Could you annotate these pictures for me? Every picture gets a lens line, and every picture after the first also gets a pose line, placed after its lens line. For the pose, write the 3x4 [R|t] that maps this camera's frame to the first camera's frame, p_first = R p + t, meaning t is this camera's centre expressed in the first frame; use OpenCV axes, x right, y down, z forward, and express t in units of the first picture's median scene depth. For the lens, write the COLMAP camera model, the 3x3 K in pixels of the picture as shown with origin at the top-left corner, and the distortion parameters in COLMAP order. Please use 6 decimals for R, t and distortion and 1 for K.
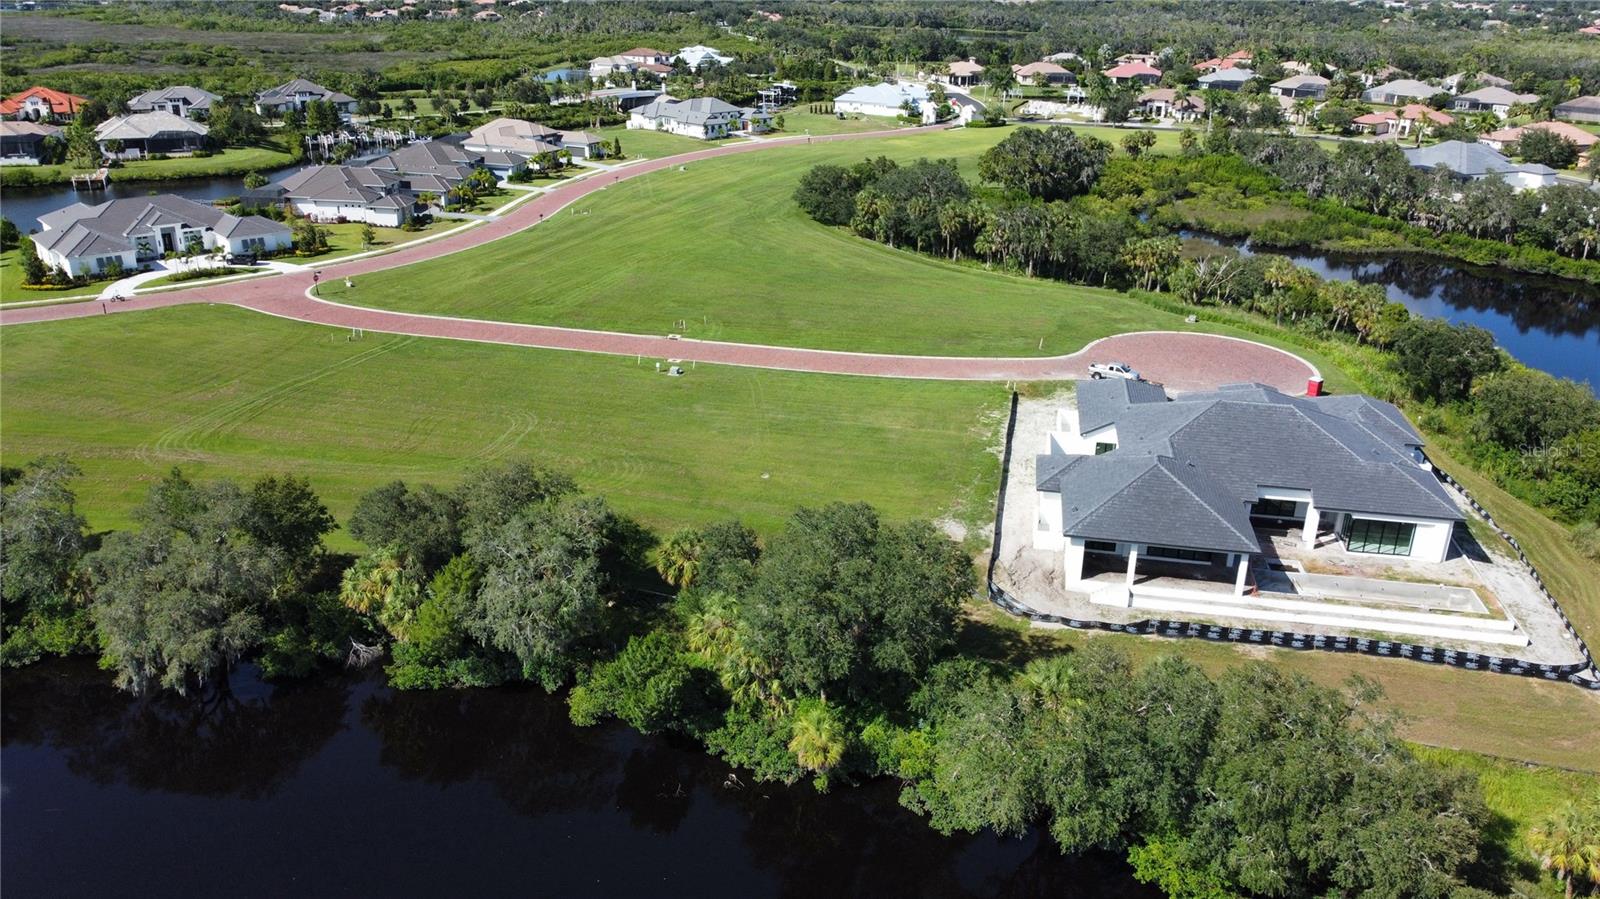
lens RADIAL K [[1192.4, 0, 796.4], [0, 1192.4, 455.3], [0, 0, 1]] dist [-0.002645, -0.000635]
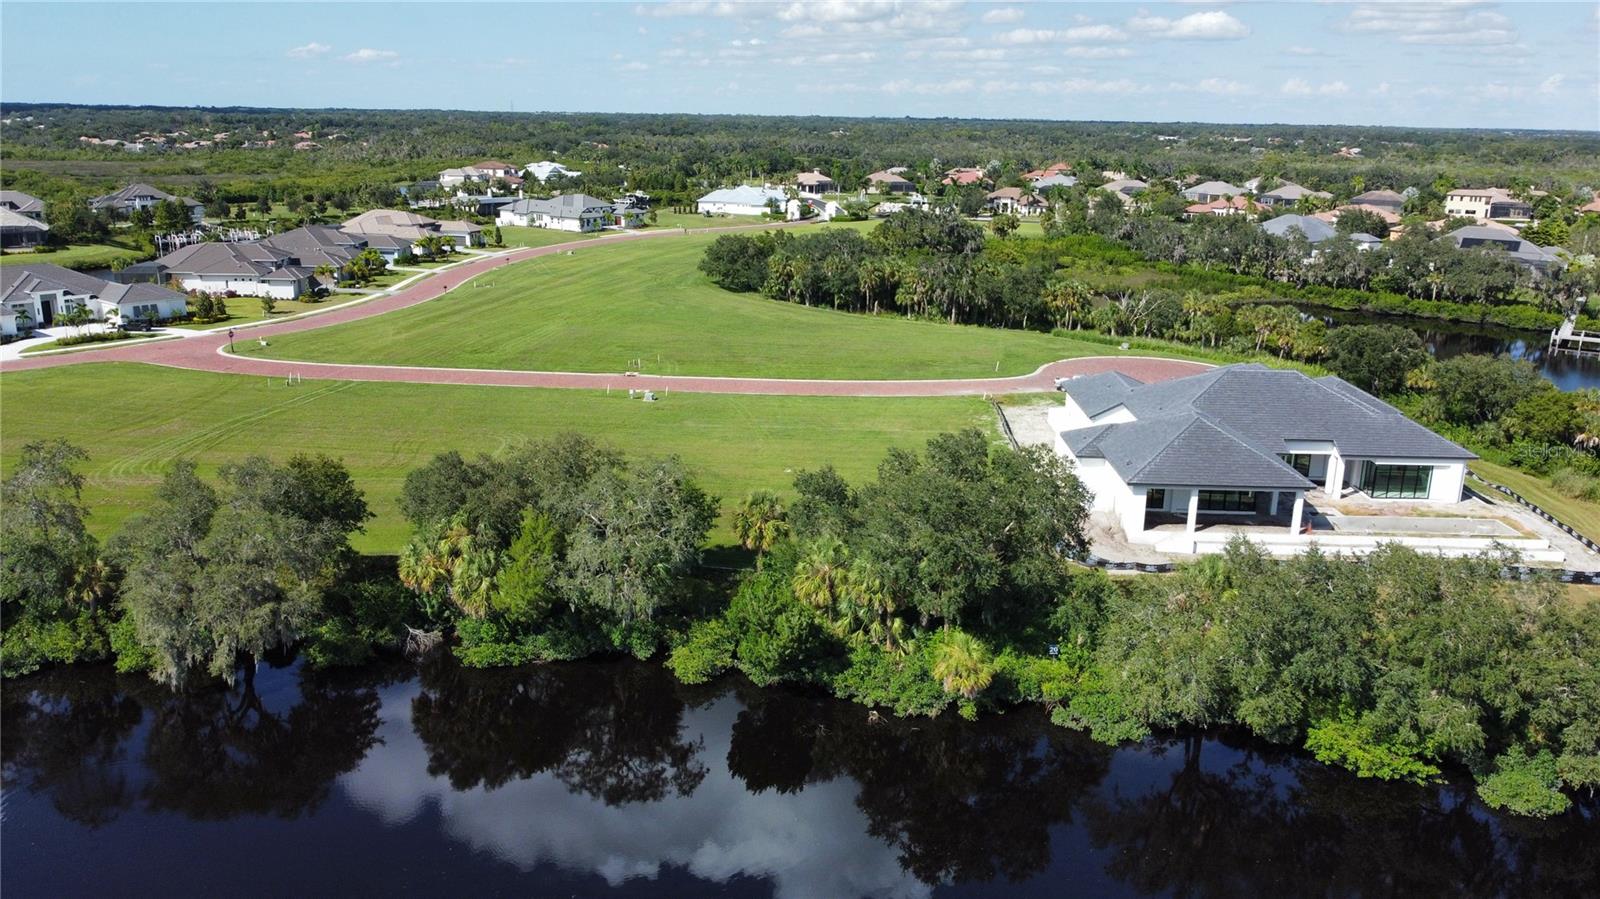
lens RADIAL K [[1192.4, 0, 796.4], [0, 1192.4, 455.3], [0, 0, 1]] dist [-0.002645, -0.000635]
pose [[0.988274, -0.042438, 0.146673, -0.093509], [0.058070, 0.992881, -0.103993, 0.061836], [-0.141215, 0.111291, 0.983703, 0.022206]]
